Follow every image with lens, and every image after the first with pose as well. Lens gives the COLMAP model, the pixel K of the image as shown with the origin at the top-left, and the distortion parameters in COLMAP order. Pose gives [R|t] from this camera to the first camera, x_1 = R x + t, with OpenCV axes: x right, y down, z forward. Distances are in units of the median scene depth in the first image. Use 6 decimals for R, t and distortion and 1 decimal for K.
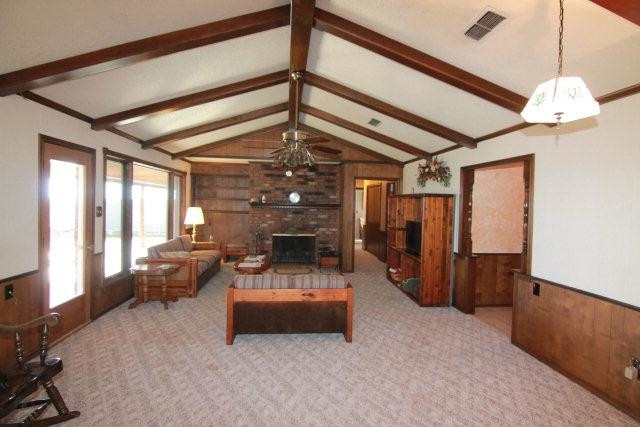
lens RADIAL K [[333.0, 0, 324.2], [0, 333.0, 210.4], [0, 0, 1]] dist [-0.004891, -0.001175]
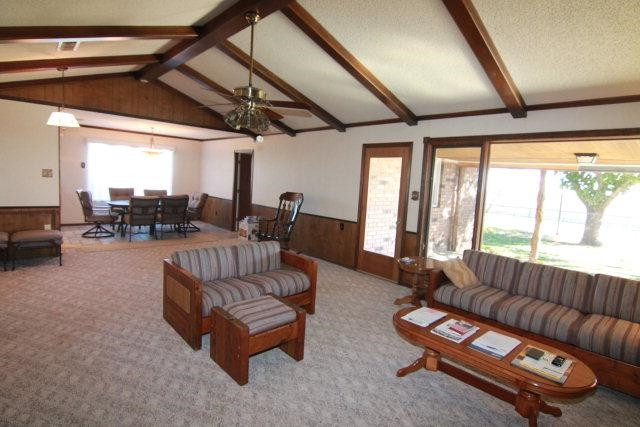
lens RADIAL K [[333.0, 0, 324.2], [0, 333.0, 210.4], [0, 0, 1]] dist [-0.004891, -0.001175]
pose [[-0.800272, -0.013470, -0.599486, 0.286711], [-0.089352, 0.991265, 0.097006, -0.033147], [0.592943, 0.131197, -0.794485, 1.969767]]
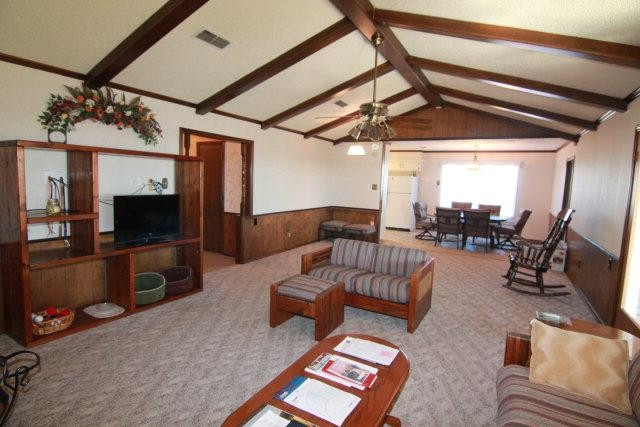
lens RADIAL K [[333.0, 0, 324.2], [0, 333.0, 210.4], [0, 0, 1]] dist [-0.004891, -0.001175]
pose [[-0.812907, -0.110489, 0.571816, -0.587911], [-0.046568, 0.991027, 0.125289, -0.050150], [-0.580528, 0.075221, -0.810758, 2.027218]]
